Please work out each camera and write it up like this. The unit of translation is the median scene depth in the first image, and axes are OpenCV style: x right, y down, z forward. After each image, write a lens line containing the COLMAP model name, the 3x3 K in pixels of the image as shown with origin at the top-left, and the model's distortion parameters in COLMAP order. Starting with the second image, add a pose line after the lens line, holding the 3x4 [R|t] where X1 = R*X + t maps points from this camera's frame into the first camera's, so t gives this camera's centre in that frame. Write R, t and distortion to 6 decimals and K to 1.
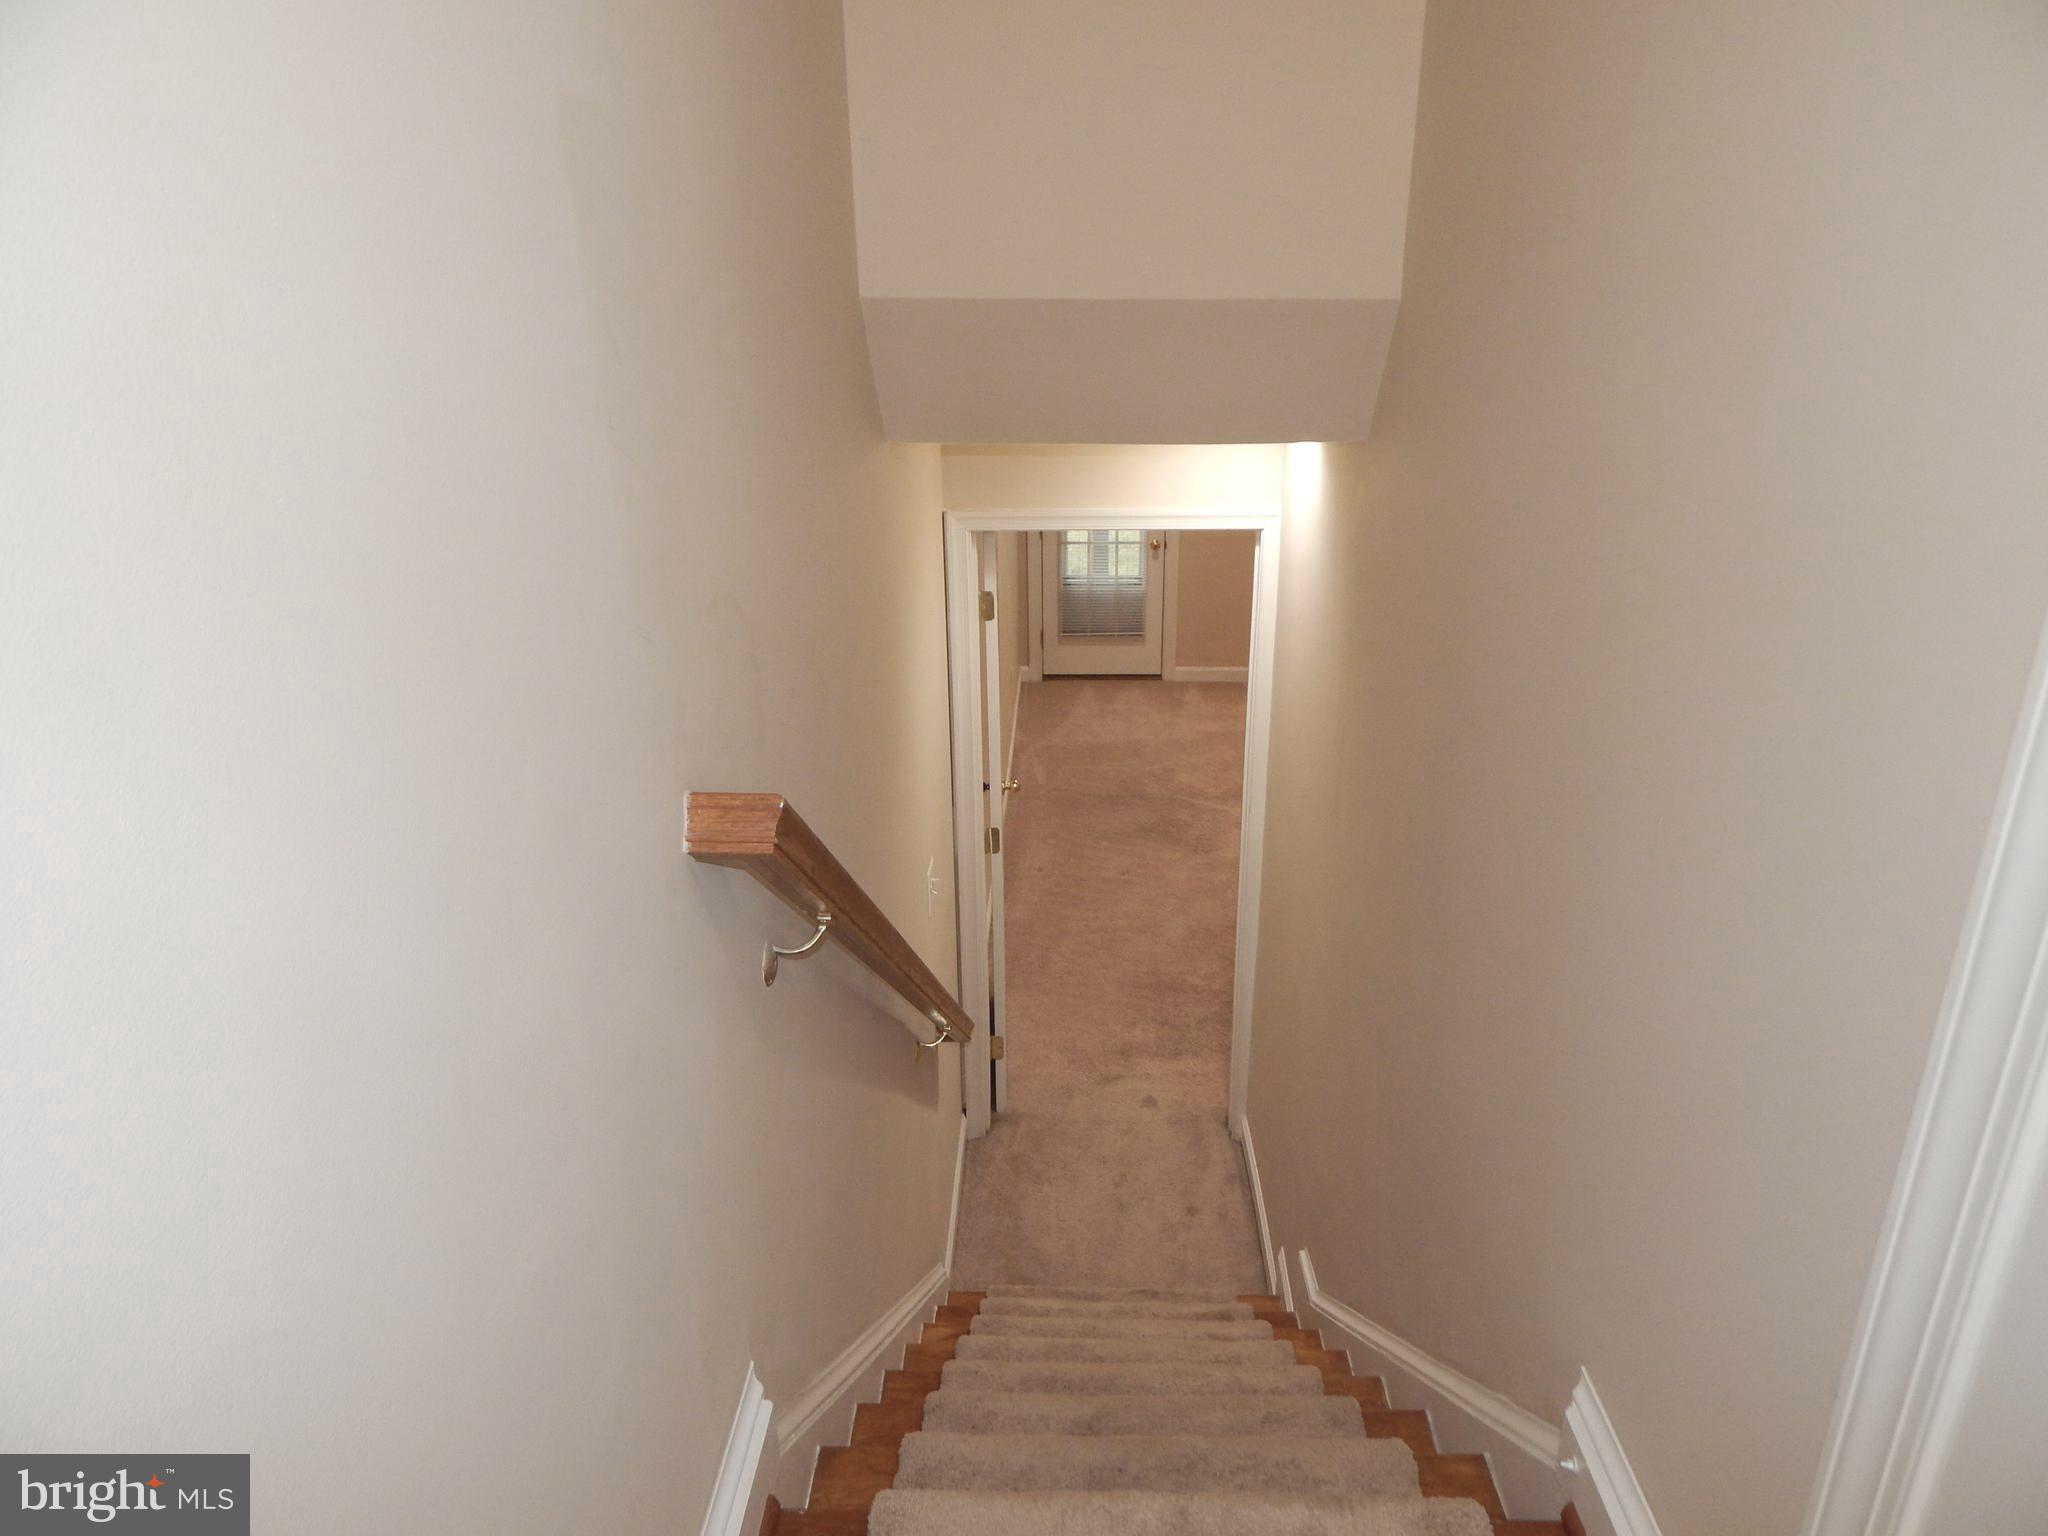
lens RADIAL K [[1345.4, 0, 1024.6], [0, 1345.4, 773.0], [0, 0, 1]] dist [0.006923, -0.010029]
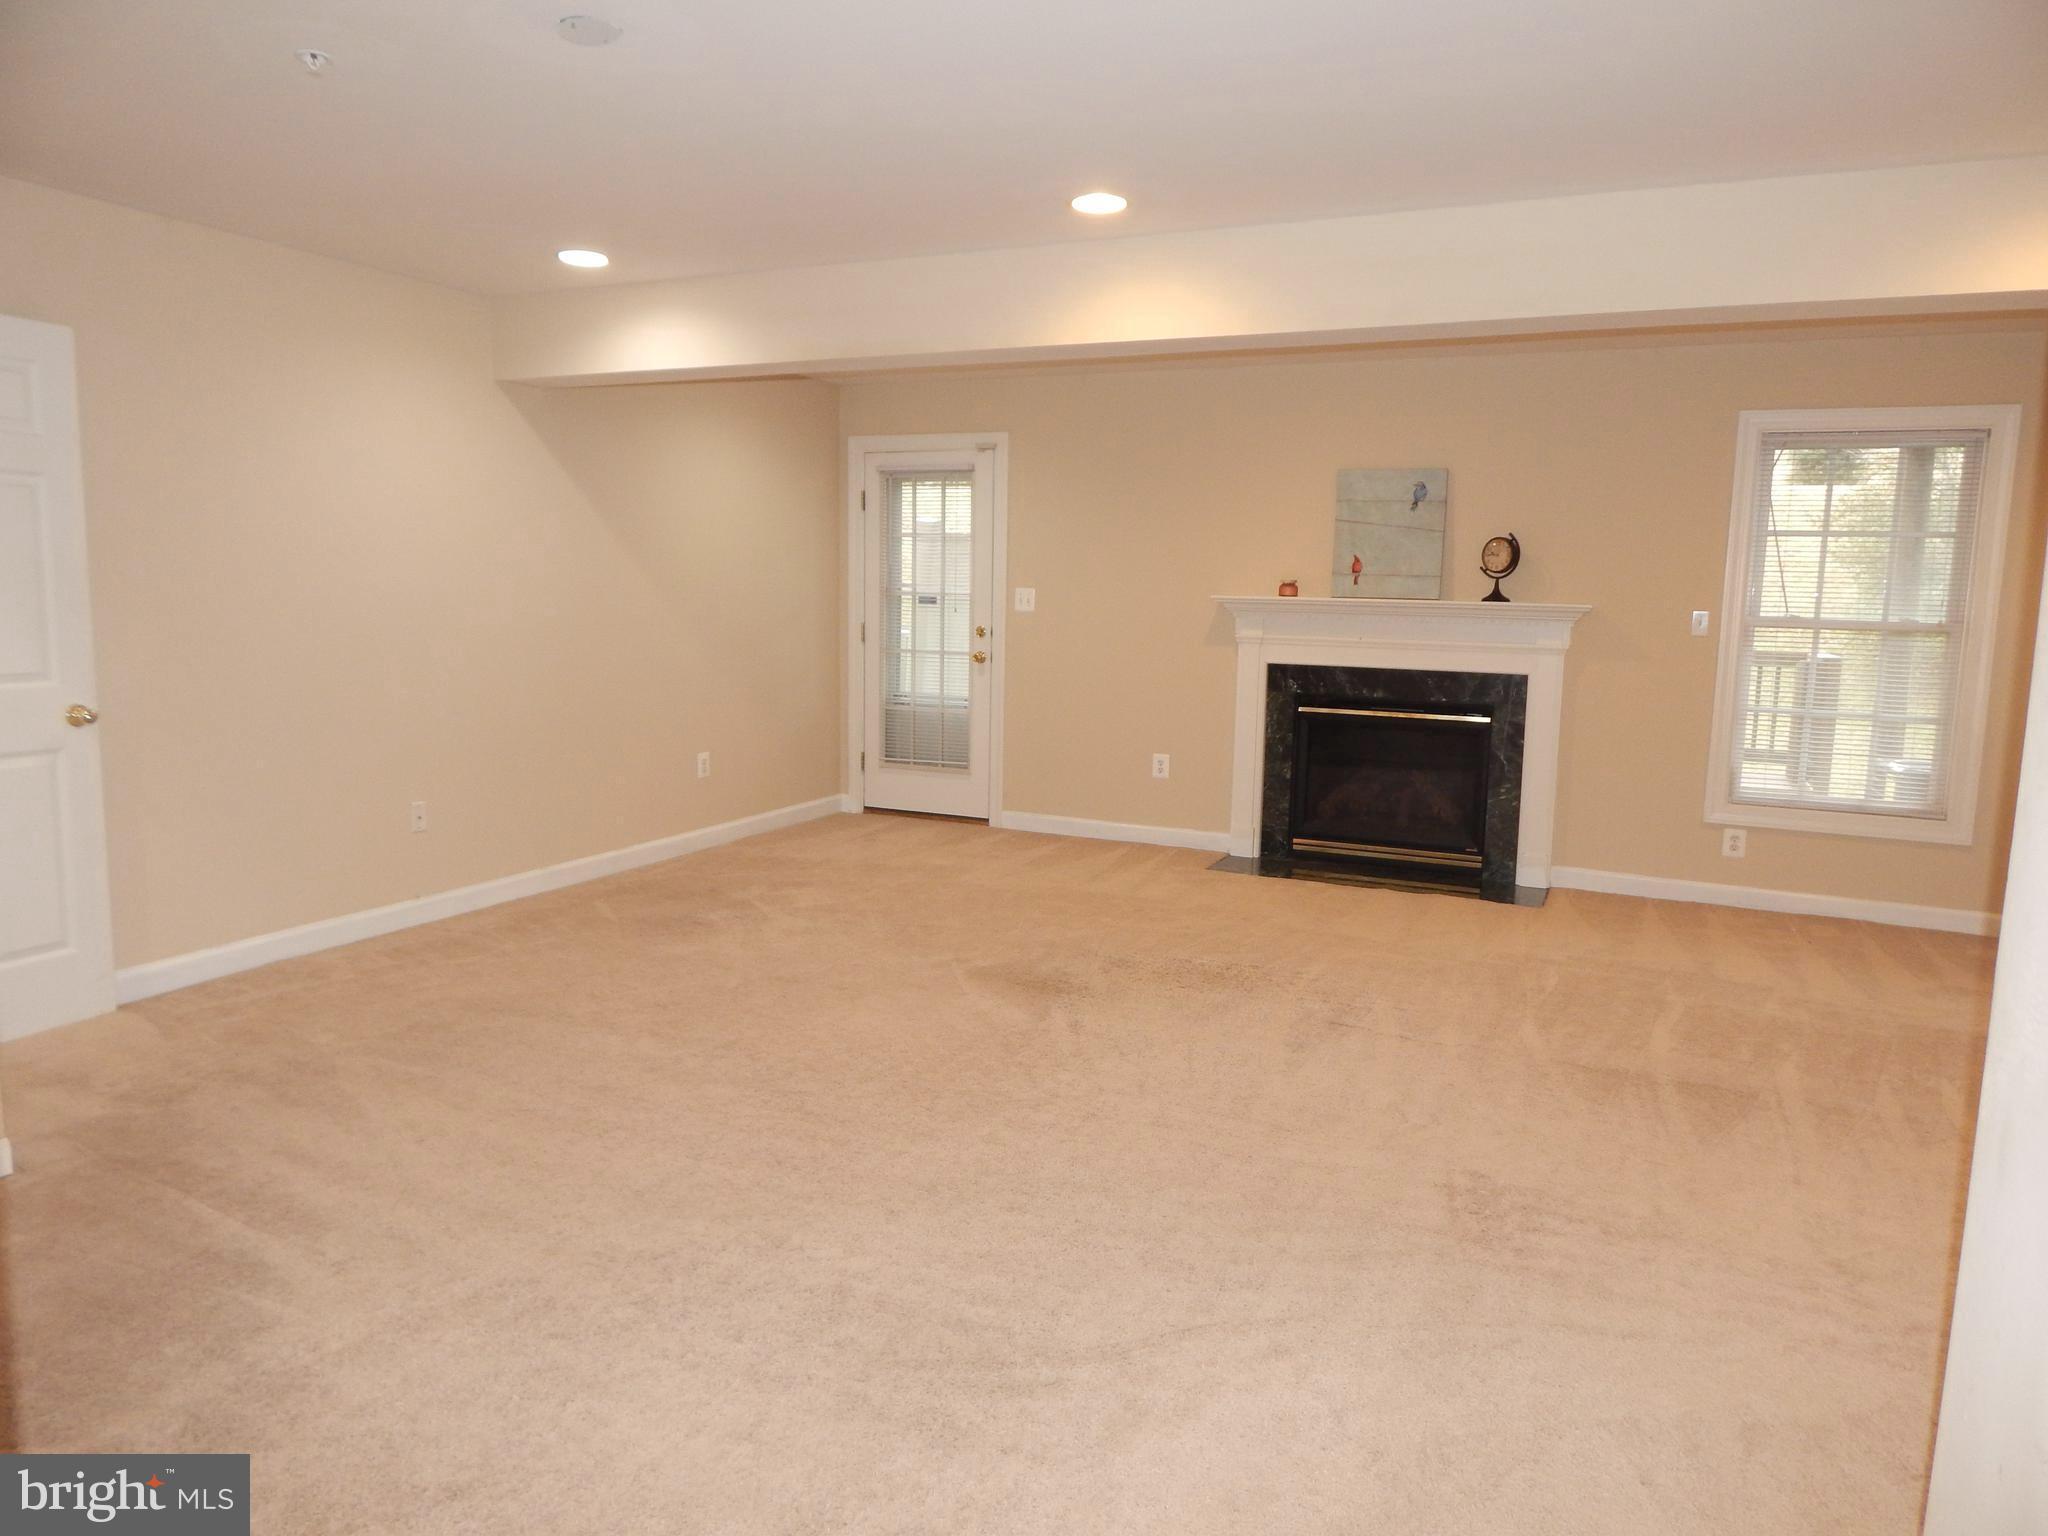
lens RADIAL K [[1345.4, 0, 998.2], [0, 1345.4, 746.9], [0, 0, 1]] dist [0.006923, -0.010029]
pose [[0.918489, 0.075766, -0.388120, 0.429018], [-0.168412, 0.962964, -0.210566, 0.056577], [0.357792, 0.258766, 0.897232, 0.265591]]
